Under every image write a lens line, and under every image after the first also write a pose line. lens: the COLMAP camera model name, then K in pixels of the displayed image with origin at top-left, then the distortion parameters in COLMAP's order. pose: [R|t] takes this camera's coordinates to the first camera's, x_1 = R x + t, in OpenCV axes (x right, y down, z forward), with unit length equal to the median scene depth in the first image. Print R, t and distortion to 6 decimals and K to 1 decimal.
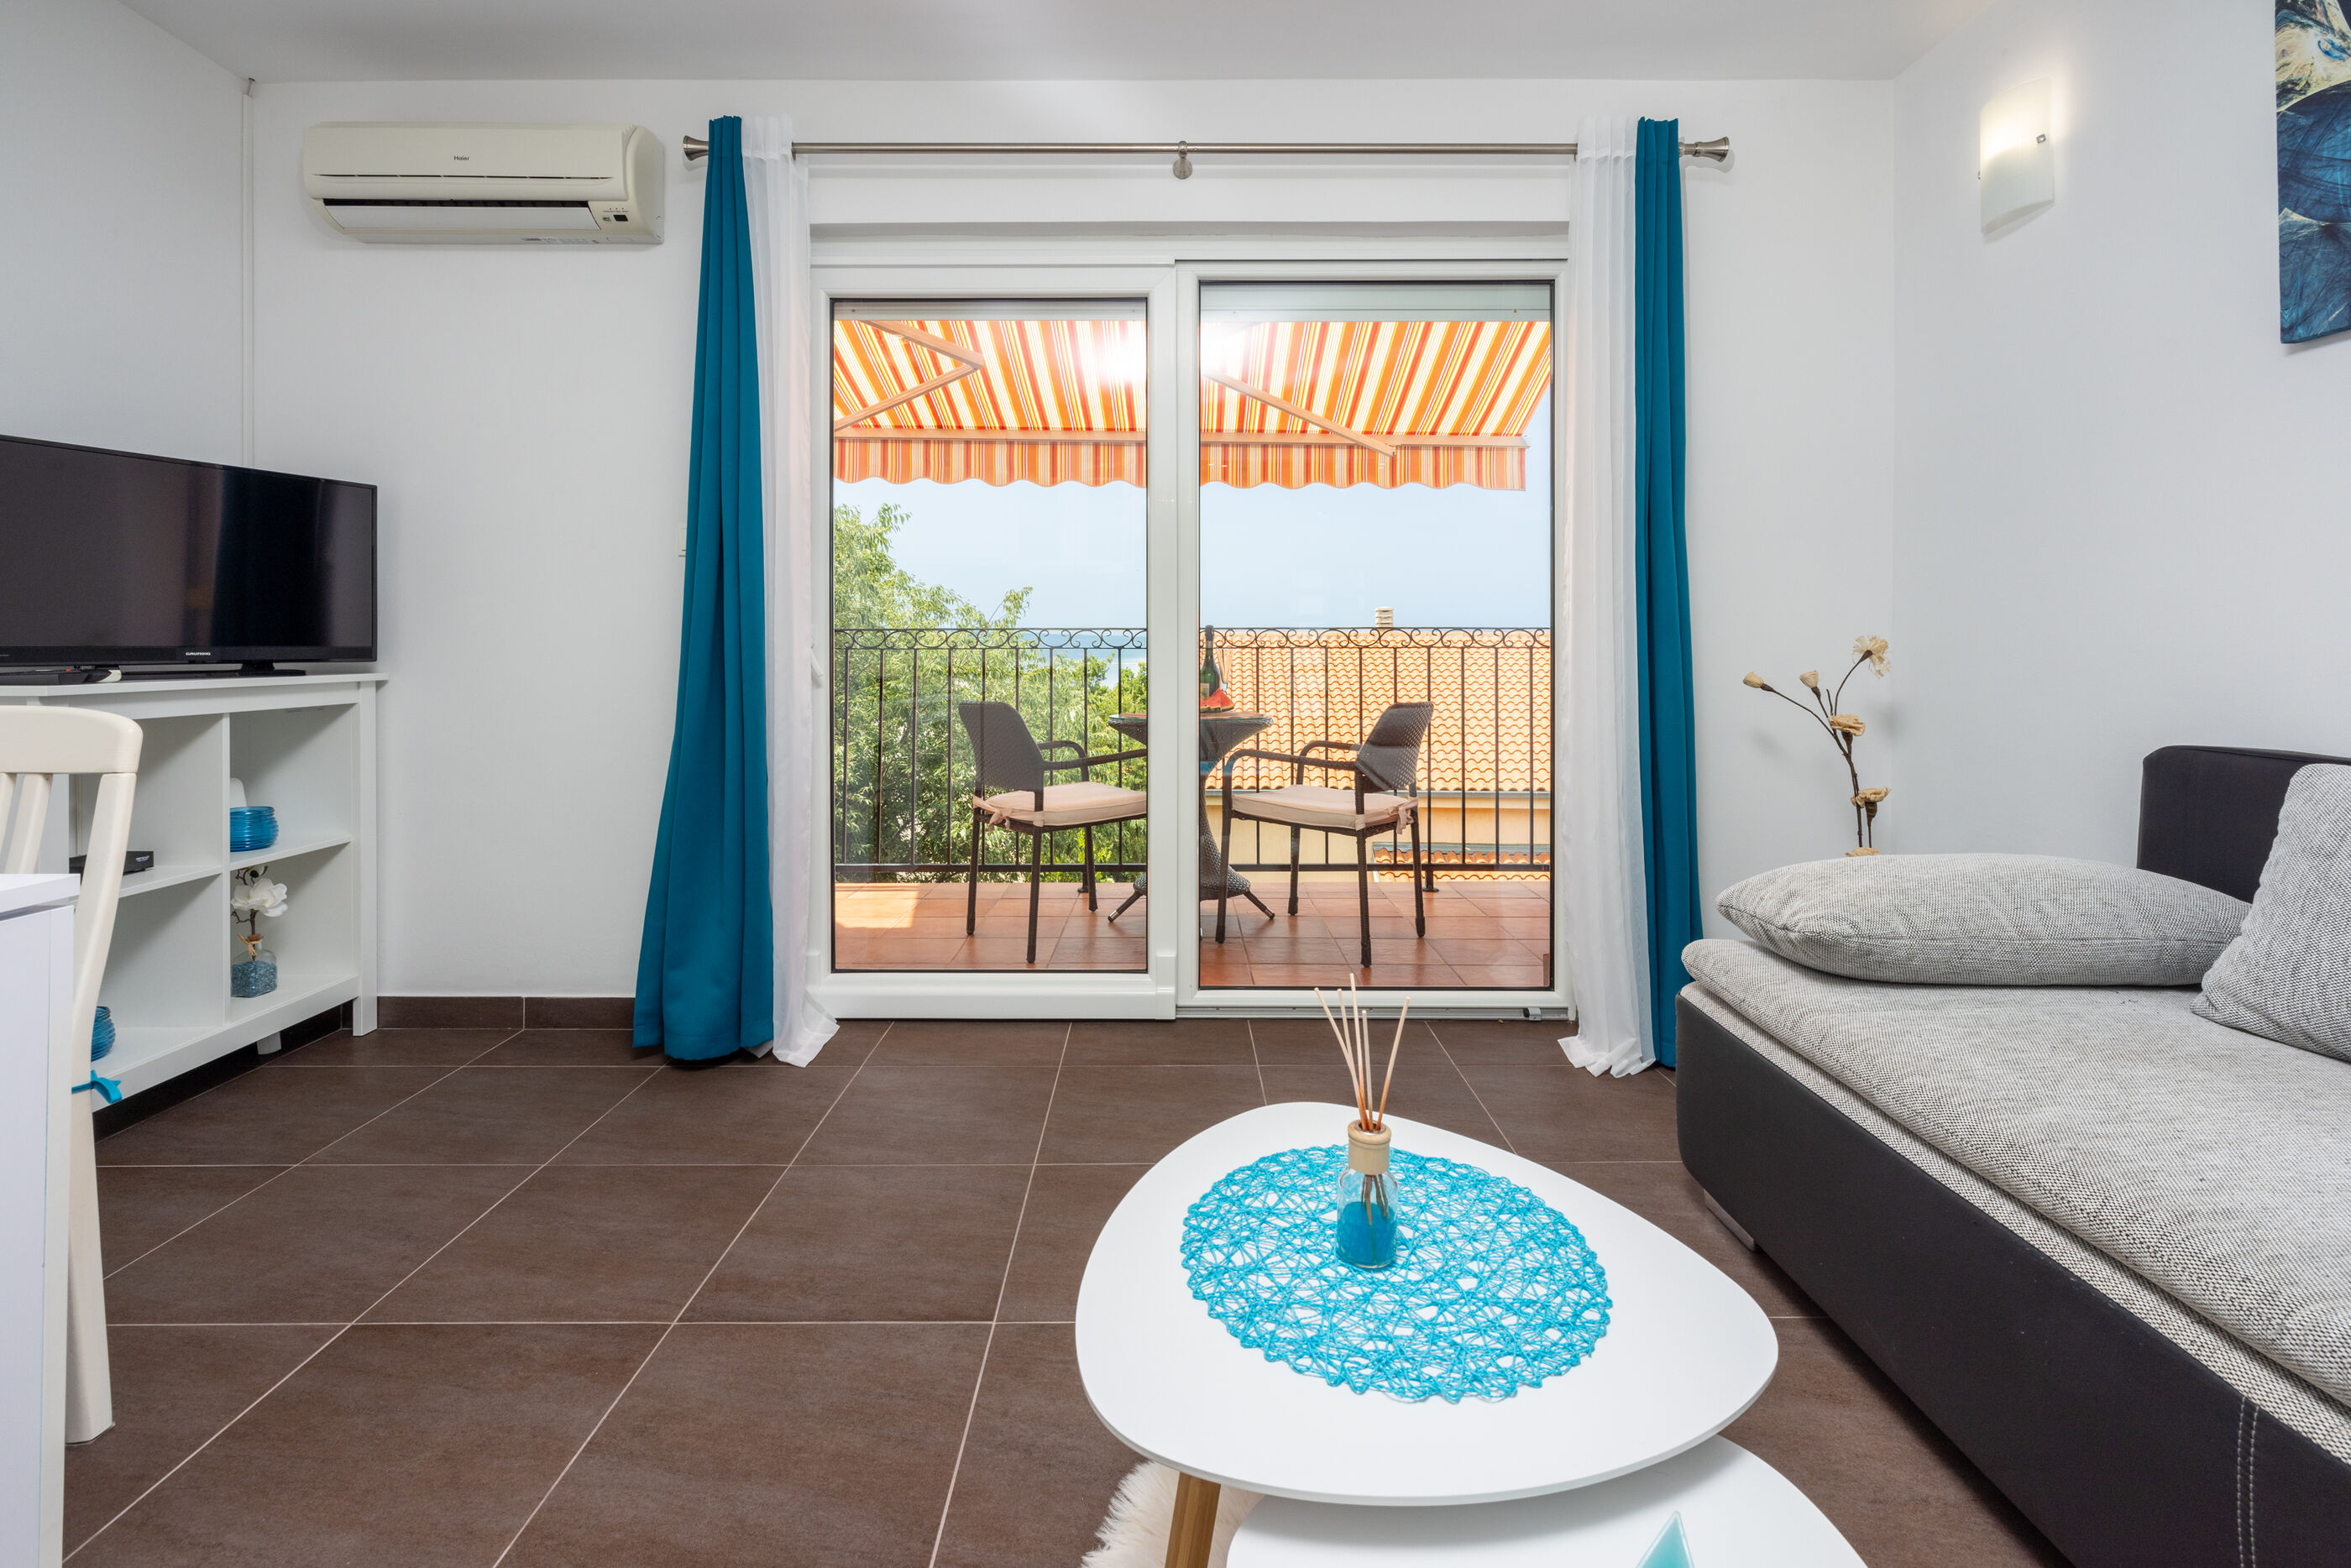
lens RADIAL K [[1032.5, 0, 1180.3], [0, 1032.5, 656.9], [0, 0, 1]] dist [0.000650, -0.000230]
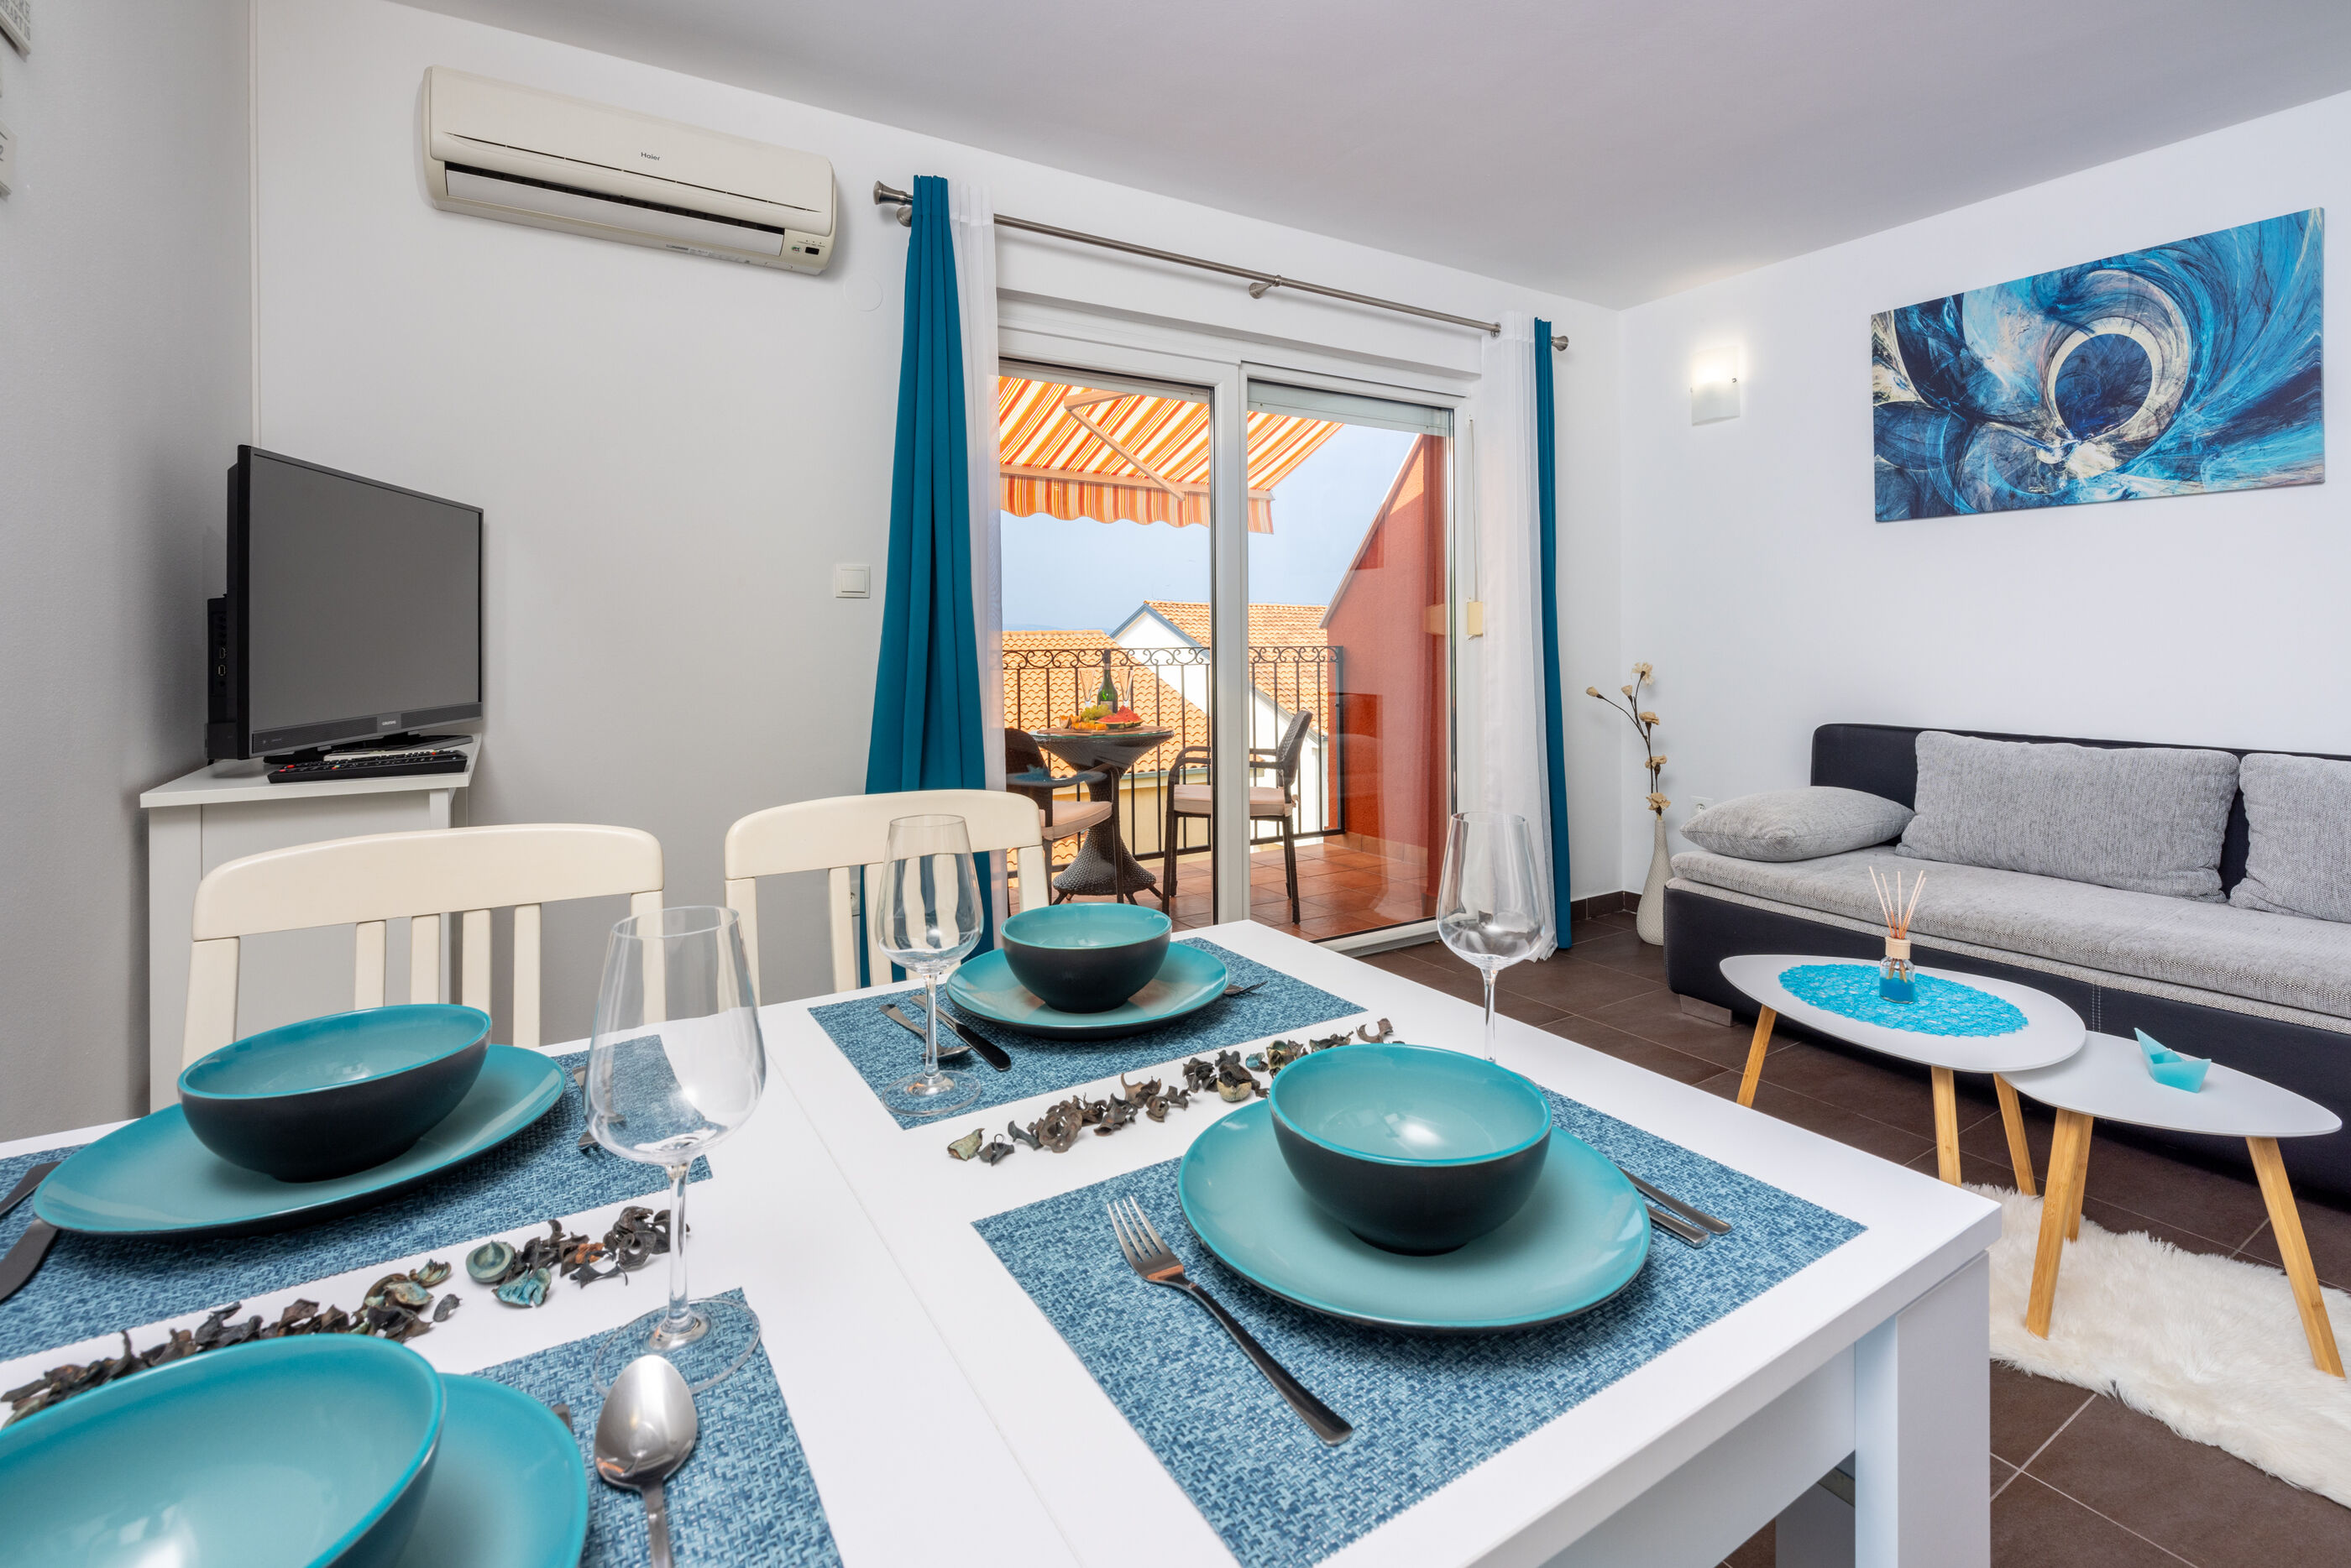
lens RADIAL K [[1046.5, 0, 1184.2], [0, 1046.5, 645.0], [0, 0, 1]] dist [0.001067, 0.000107]
pose [[0.850786, -0.007957, 0.525452, -0.780446], [0.012271, 0.999914, -0.004727, -0.047611], [-0.525369, 0.010469, 0.850810, -0.014739]]
